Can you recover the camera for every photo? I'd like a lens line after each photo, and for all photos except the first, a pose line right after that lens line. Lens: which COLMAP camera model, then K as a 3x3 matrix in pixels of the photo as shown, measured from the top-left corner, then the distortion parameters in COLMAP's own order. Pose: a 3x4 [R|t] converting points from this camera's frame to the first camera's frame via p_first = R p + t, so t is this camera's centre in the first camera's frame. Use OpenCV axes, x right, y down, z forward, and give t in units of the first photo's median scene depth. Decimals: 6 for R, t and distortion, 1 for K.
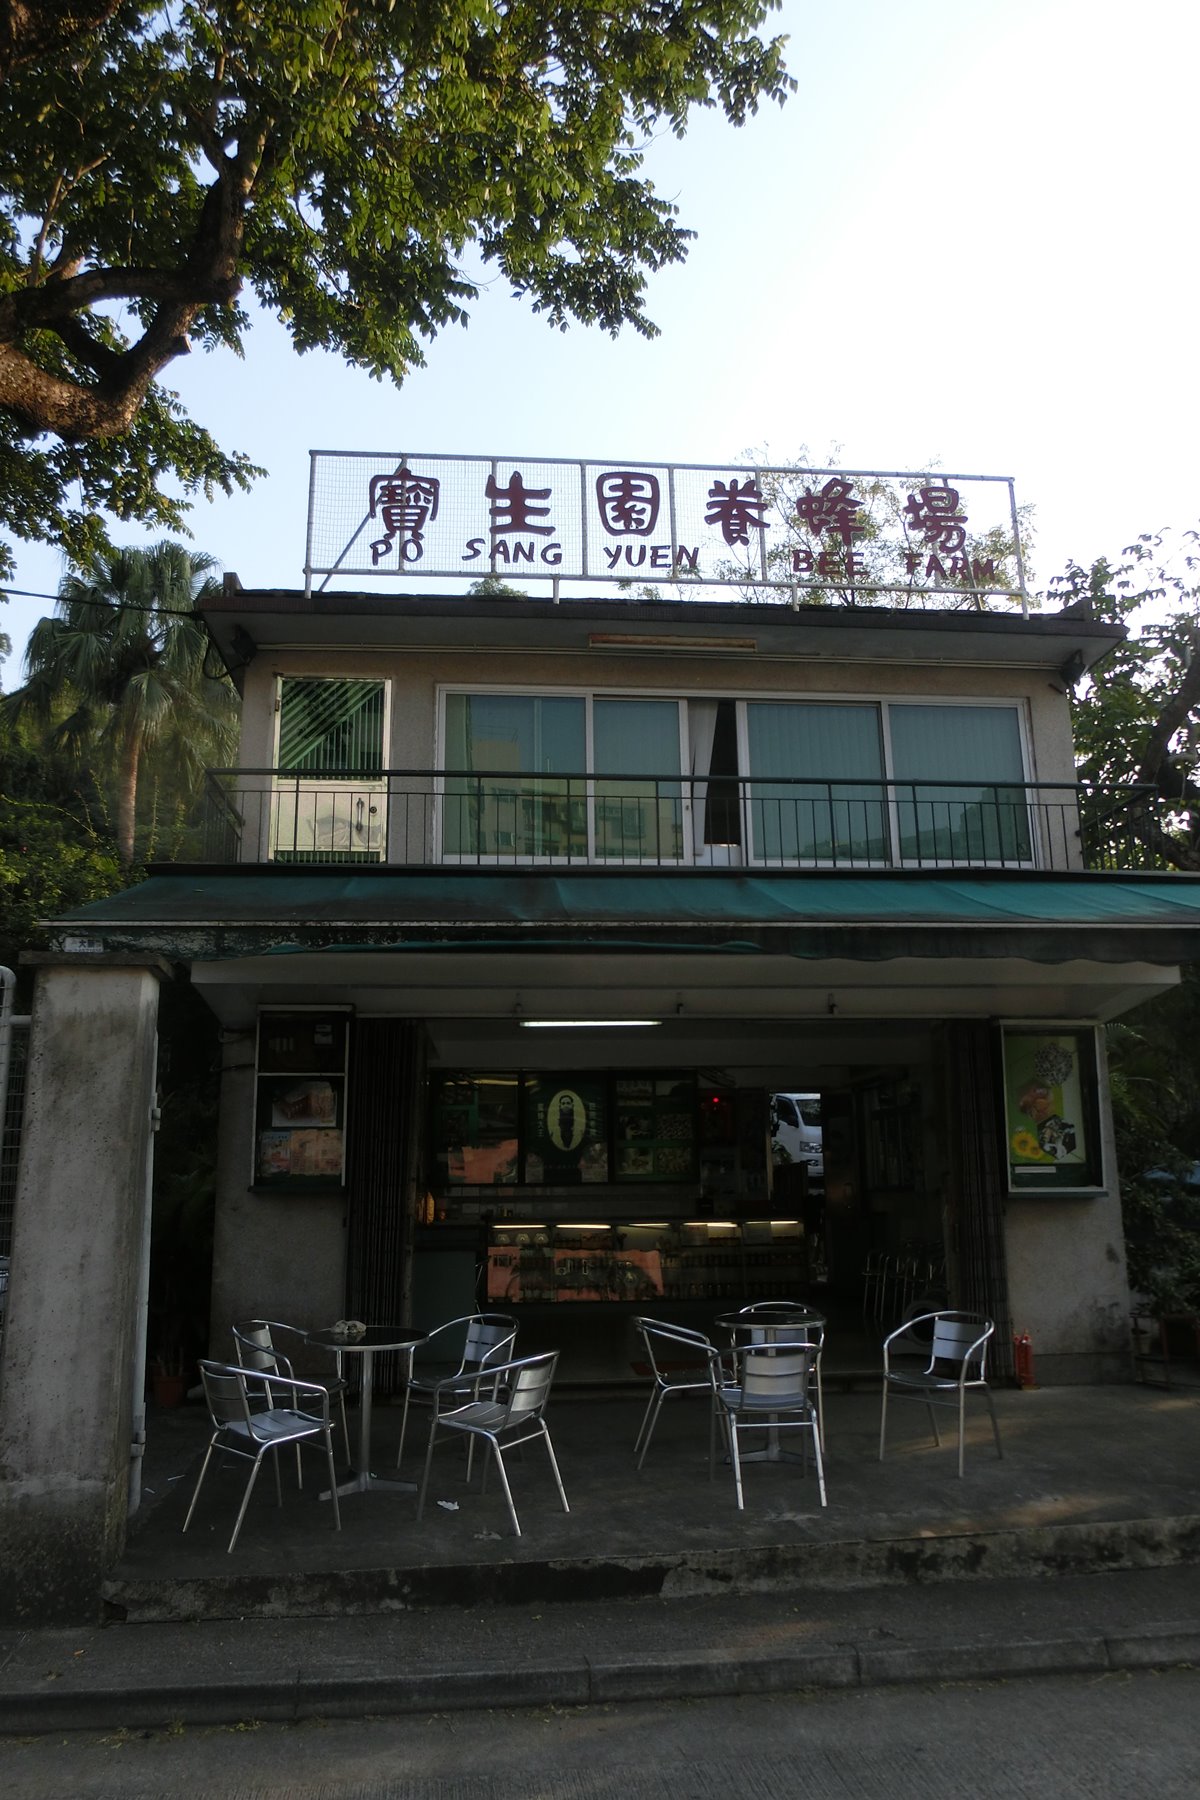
lens RADIAL K [[1231.1, 0, 597.4], [0, 1231.1, 905.5], [0, 0, 1]] dist [-0.040973, 0.012377]
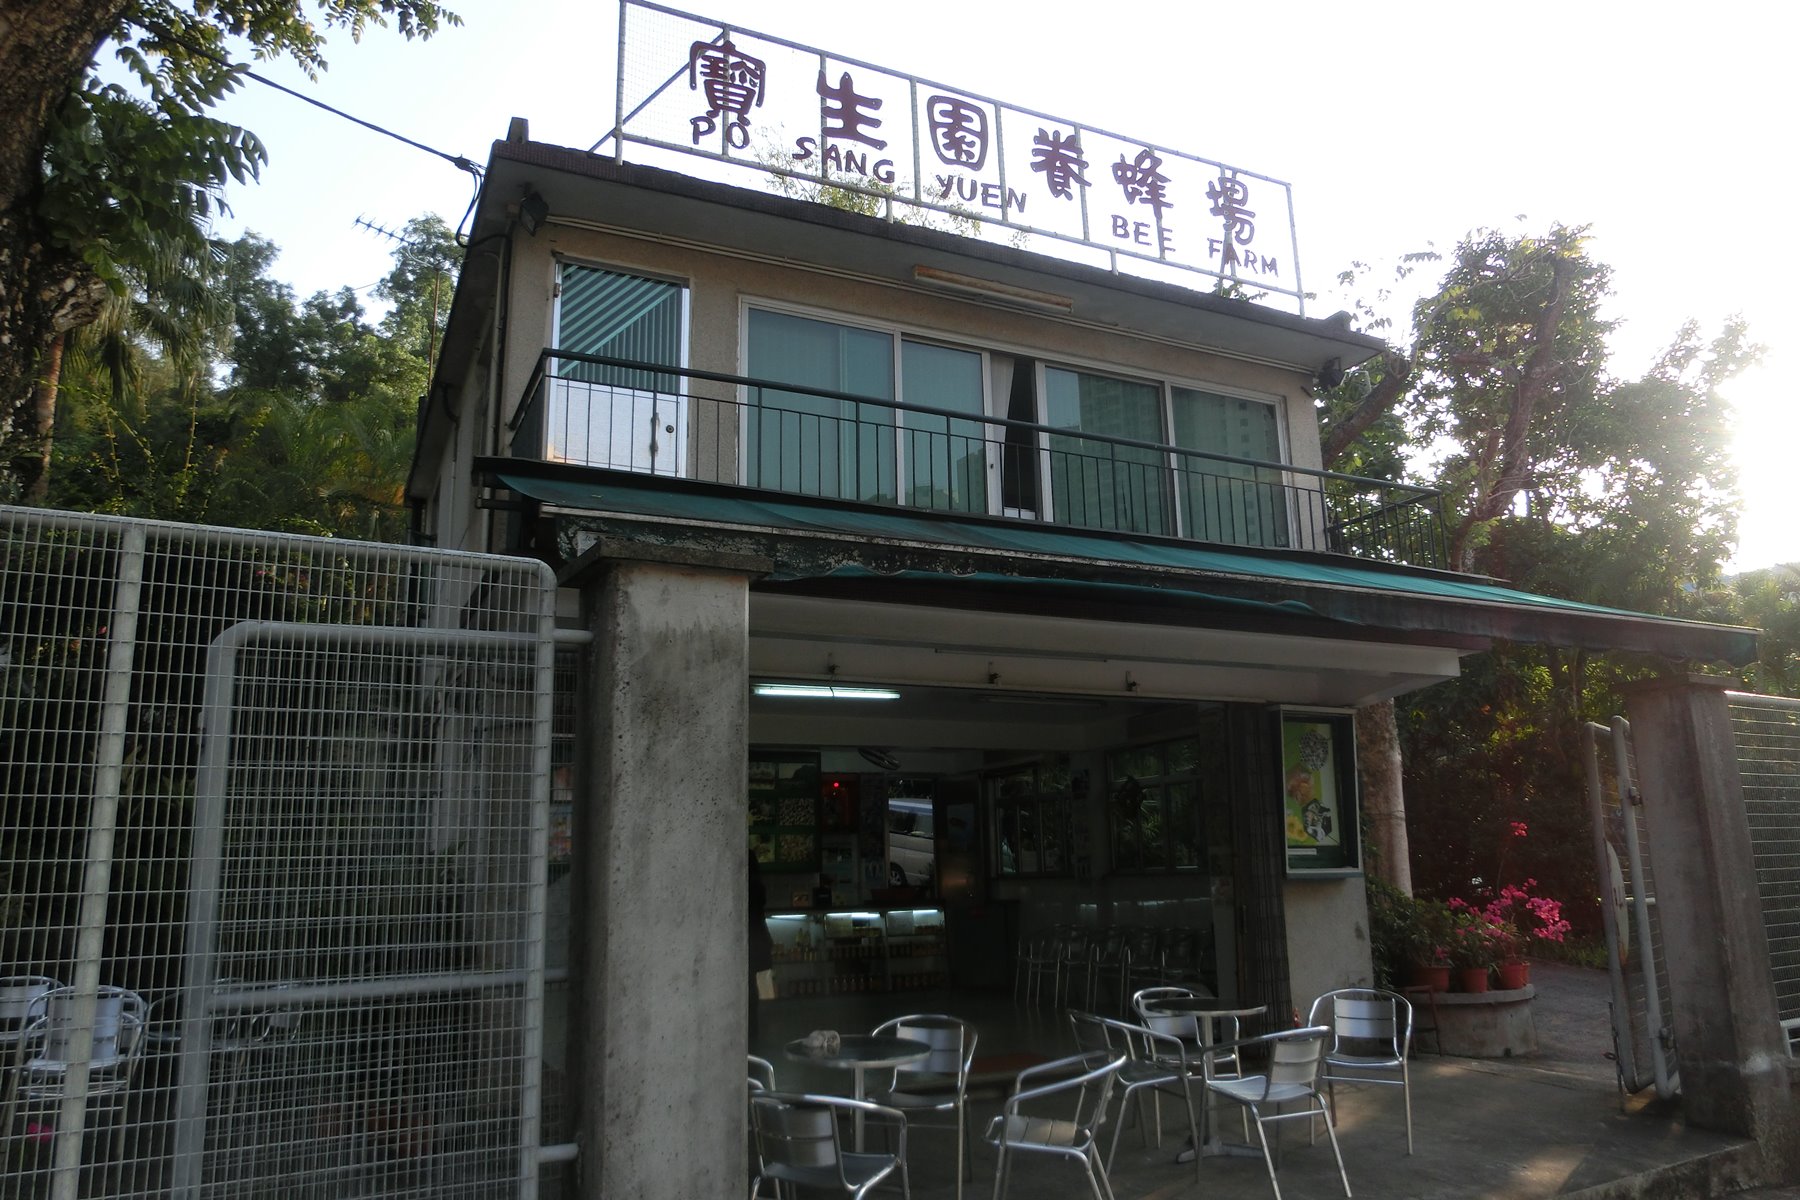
lens RADIAL K [[1231.1, 0, 900.0], [0, 1231.1, 591.7], [0, 0, 1]] dist [-0.040973, 0.012377]
pose [[0.935663, 0.071549, 0.345565, -0.316967], [-0.068845, 0.997425, -0.020110, 0.040425], [-0.346114, -0.004974, 0.938179, 0.147610]]
